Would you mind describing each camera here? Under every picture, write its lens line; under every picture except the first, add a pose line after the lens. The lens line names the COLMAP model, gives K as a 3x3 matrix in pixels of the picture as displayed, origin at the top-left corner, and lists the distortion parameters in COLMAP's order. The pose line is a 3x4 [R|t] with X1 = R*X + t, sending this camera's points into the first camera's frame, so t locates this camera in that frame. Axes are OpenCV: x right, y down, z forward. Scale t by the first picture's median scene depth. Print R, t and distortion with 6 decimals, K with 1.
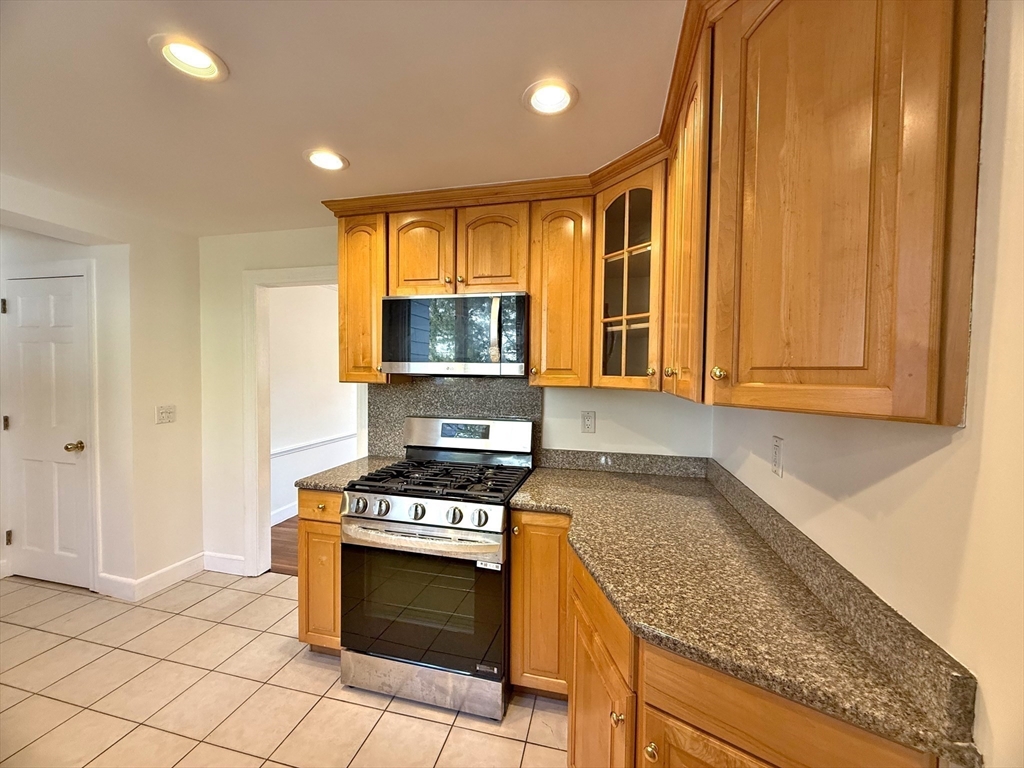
lens RADIAL K [[407.6, 0, 512.3], [0, 407.6, 383.6], [0, 0, 1]] dist [-0.002242, 0.000381]
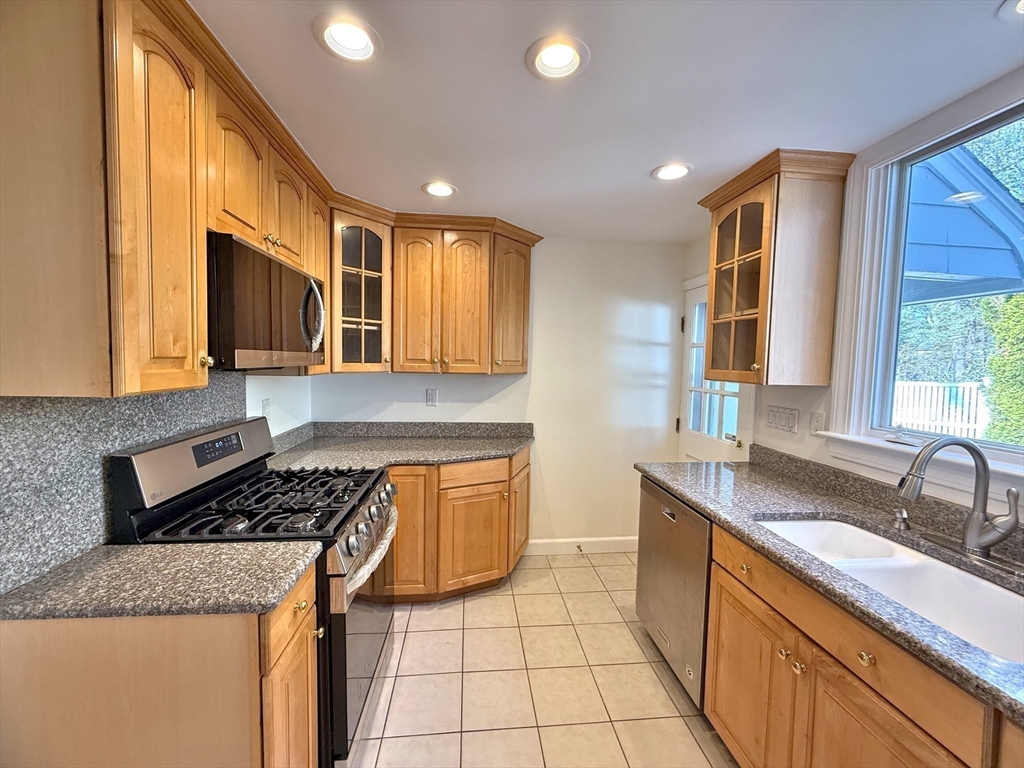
lens RADIAL K [[407.6, 0, 511.3], [0, 407.6, 383.7], [0, 0, 1]] dist [-0.002242, 0.000381]
pose [[-0.328662, -0.074212, 0.941527, -1.128171], [0.009328, 0.996604, 0.081810, -0.053940], [-0.944402, 0.035671, -0.326854, 0.934610]]
